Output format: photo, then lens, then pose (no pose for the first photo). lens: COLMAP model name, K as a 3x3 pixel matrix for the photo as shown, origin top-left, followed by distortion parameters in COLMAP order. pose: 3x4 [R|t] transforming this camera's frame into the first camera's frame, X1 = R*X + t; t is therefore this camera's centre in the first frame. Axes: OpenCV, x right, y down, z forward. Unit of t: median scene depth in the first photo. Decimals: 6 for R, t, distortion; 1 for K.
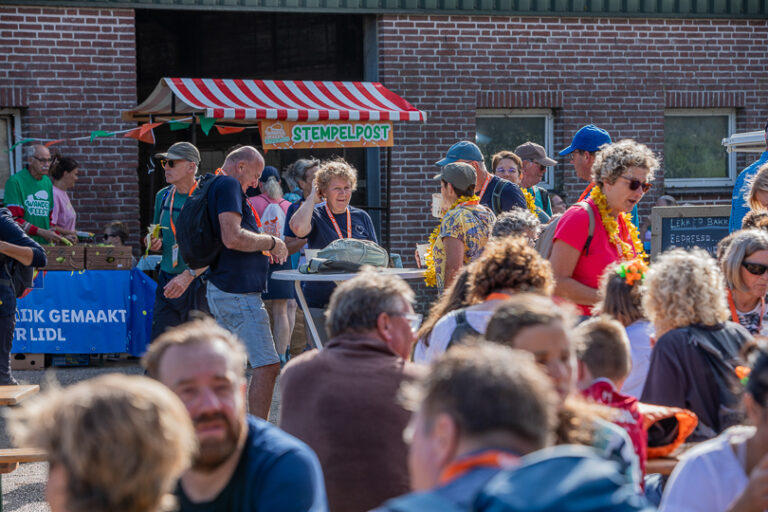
lens RADIAL K [[2812.2, 0, 384.0], [0, 2812.2, 256.0], [0, 0, 1]] dist [0.278165, 5.038443]
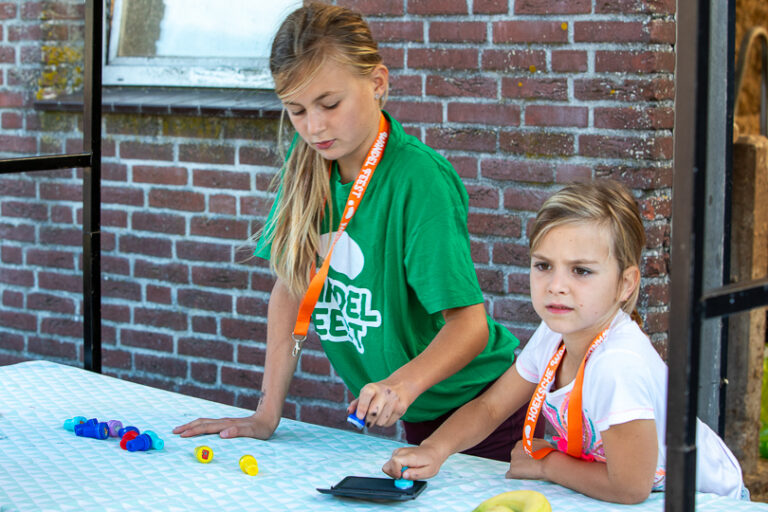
lens RADIAL K [[1987.6, 0, 384.0], [0, 1987.6, 256.0], [0, 0, 1]] dist [-0.183670, -0.544800]
pose [[0.364958, 0.117880, -0.923531, 0.068620], [-0.033963, 0.992978, 0.113323, -0.026740], [0.930404, -0.009992, 0.366398, 0.927019]]
